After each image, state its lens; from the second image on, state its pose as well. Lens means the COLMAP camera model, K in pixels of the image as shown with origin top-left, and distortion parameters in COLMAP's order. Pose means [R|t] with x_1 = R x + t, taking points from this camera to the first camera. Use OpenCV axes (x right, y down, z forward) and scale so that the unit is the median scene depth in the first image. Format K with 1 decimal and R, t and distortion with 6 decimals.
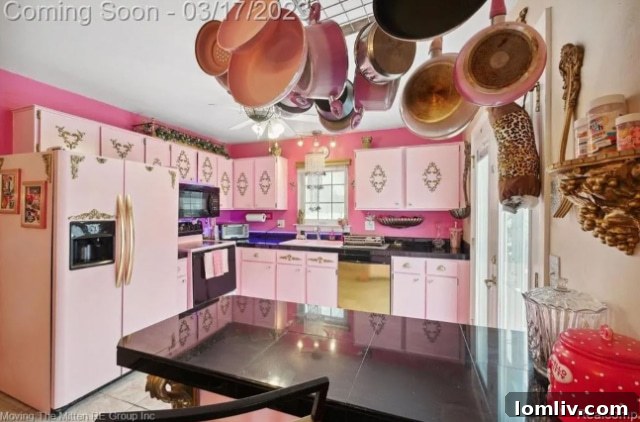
lens RADIAL K [[278.2, 0, 320.0], [0, 278.2, 211.0], [0, 0, 1]] dist [-0.002065, 0.000061]
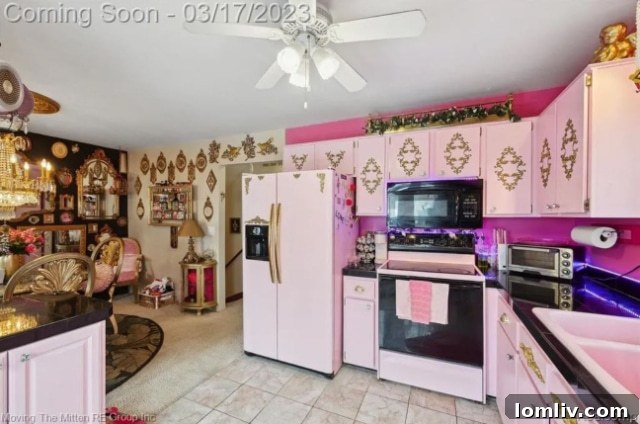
lens RADIAL K [[278.2, 0, 320.0], [0, 278.2, 212.0], [0, 0, 1]] dist [-0.002065, 0.000061]
pose [[-0.074870, -0.007391, -0.997166, 0.242343], [-0.003816, 0.999967, -0.007126, -0.008800], [0.997186, 0.003272, -0.074896, 0.712647]]
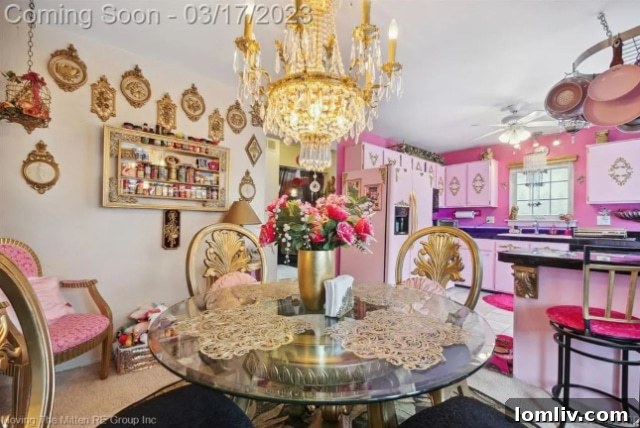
lens RADIAL K [[278.2, 0, 320.0], [0, 278.2, 214.0], [0, 0, 1]] dist [-0.000664, -0.000131]
pose [[0.875810, -0.005042, -0.482630, -0.227710], [-0.008839, 0.999610, -0.026483, 0.065624], [0.482576, 0.027460, 0.875424, -0.349093]]
